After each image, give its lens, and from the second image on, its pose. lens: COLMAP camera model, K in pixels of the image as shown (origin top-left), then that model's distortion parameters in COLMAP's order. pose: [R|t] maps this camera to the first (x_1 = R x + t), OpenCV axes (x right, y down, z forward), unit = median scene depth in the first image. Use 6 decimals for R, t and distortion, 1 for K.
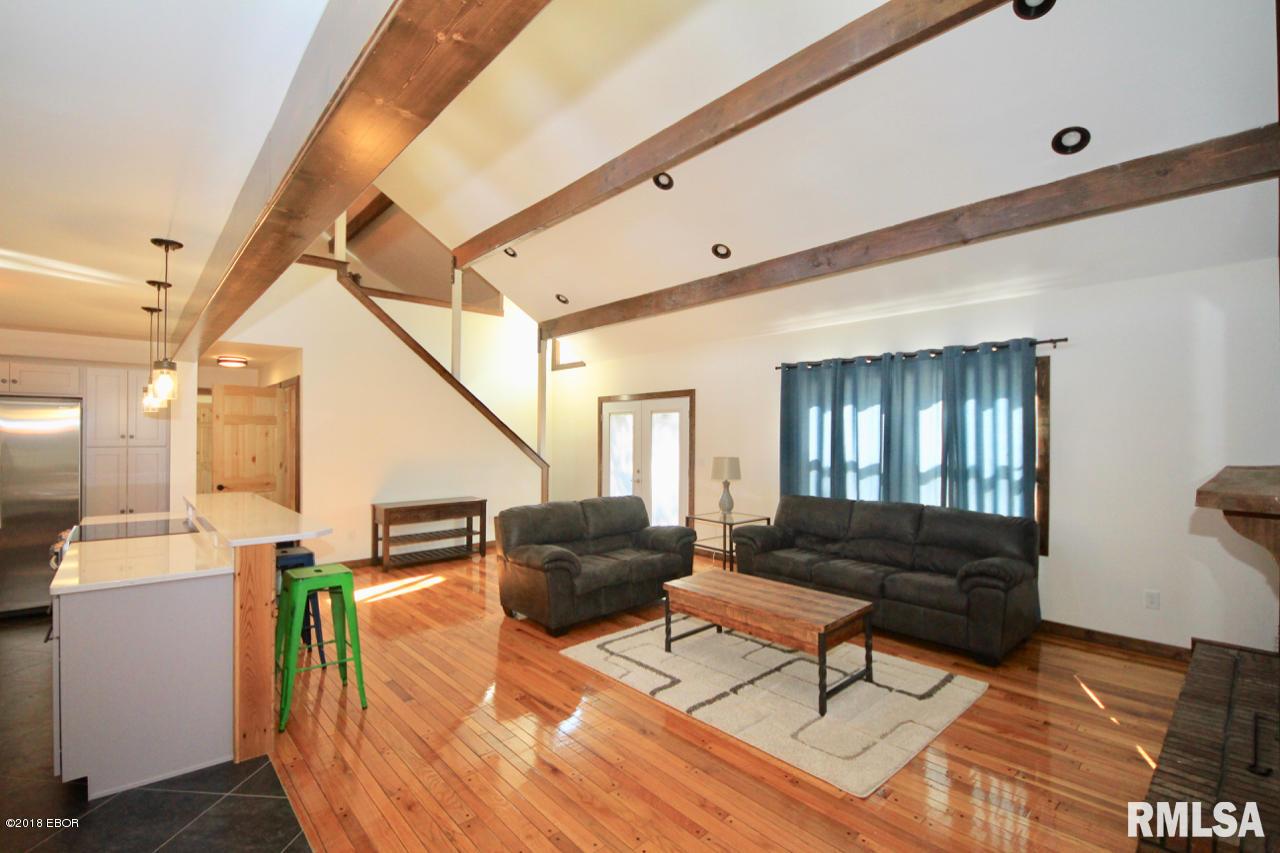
lens RADIAL K [[564.3, 0, 640.0], [0, 564.3, 426.5], [0, 0, 1]] dist [0.000295, -0.000170]
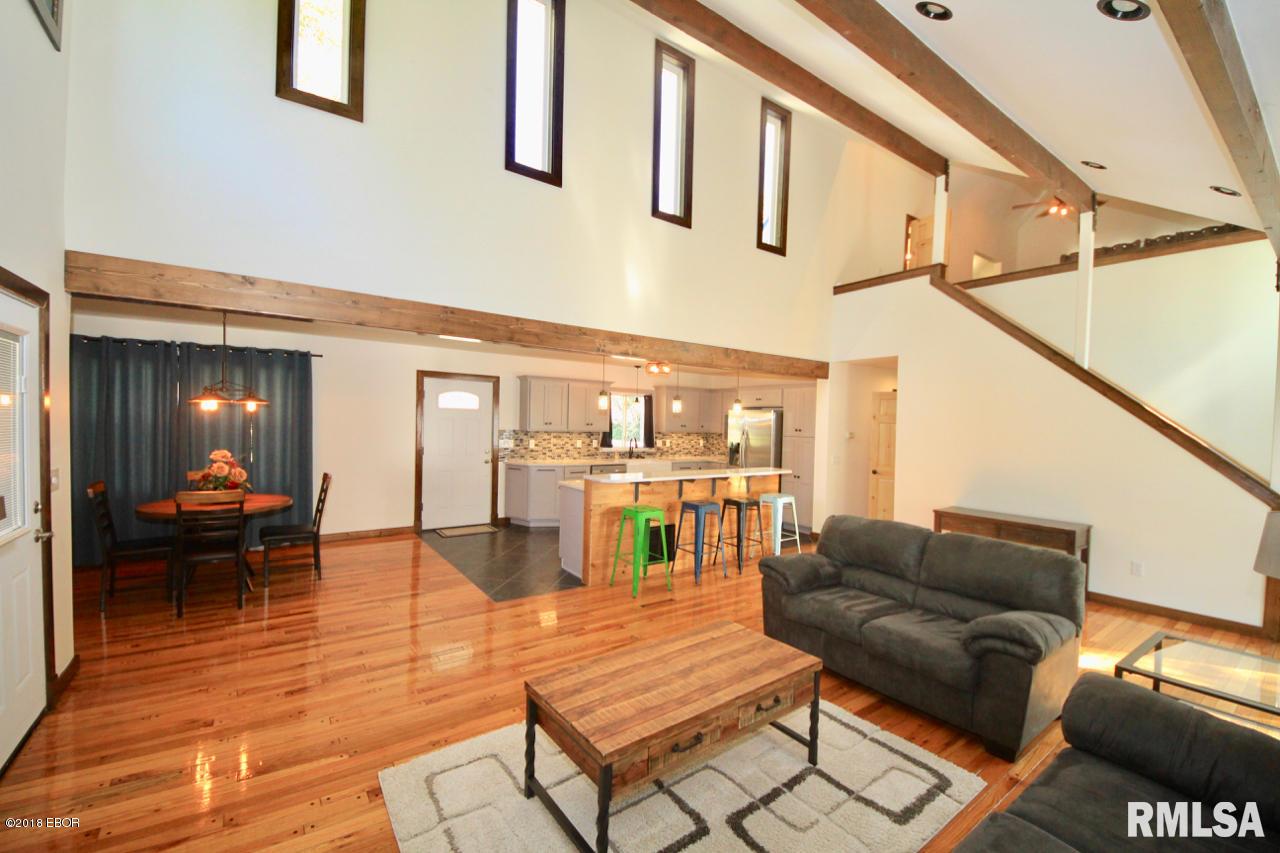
lens RADIAL K [[515.5, 0, 651.9], [0, 515.5, 433.7], [0, 0, 1]] dist [0.000028, -0.000073]
pose [[-0.089919, 0.025139, -0.995632, 0.571639], [-0.010727, 0.999599, 0.026208, -0.007718], [0.995891, 0.013037, -0.089613, 0.690526]]
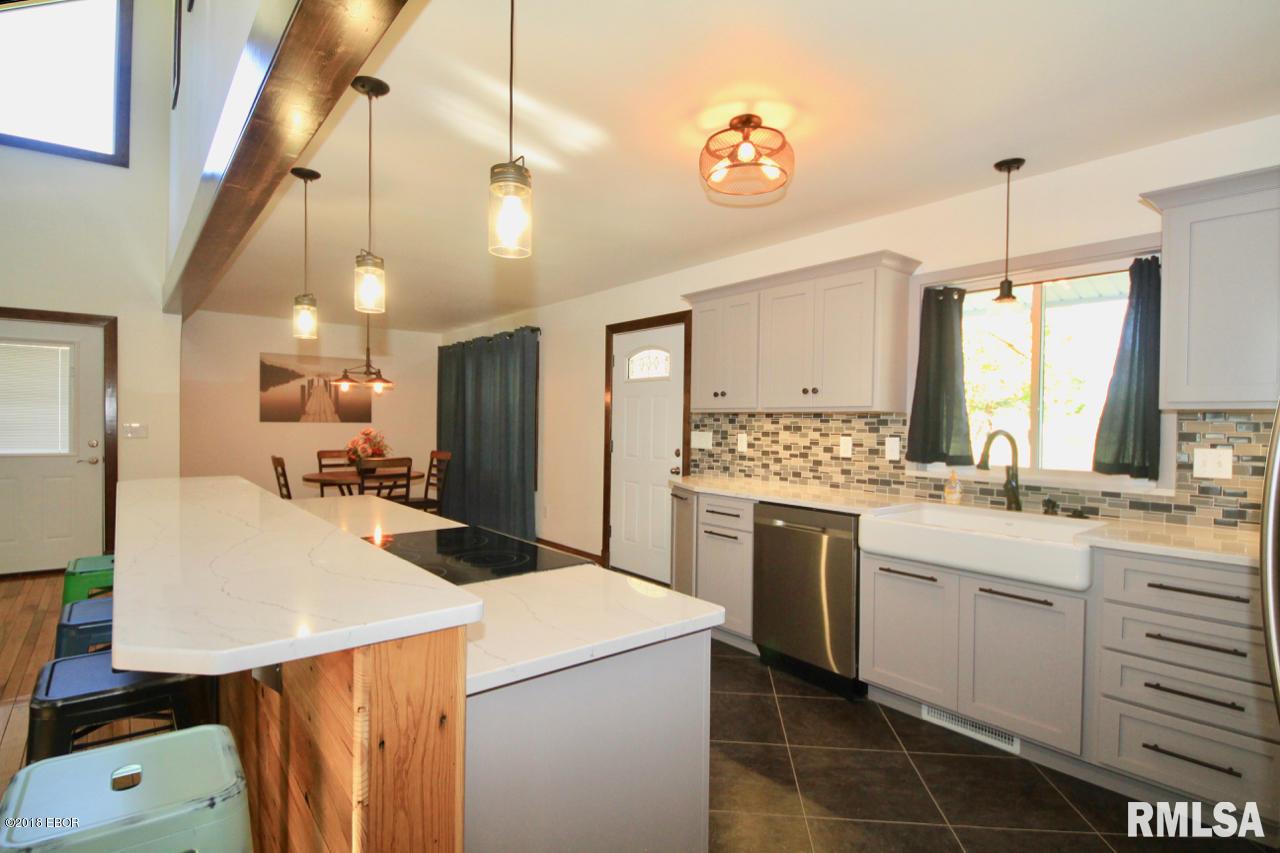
lens RADIAL K [[643.4, 0, 640.0], [0, 643.4, 426.5], [0, 0, 1]] dist [0.015376, -0.000014]
pose [[-0.997698, -0.012646, 0.066630, -0.761380], [-0.013360, 0.999858, -0.010281, 0.052371], [-0.066491, -0.011147, -0.997725, 1.059878]]
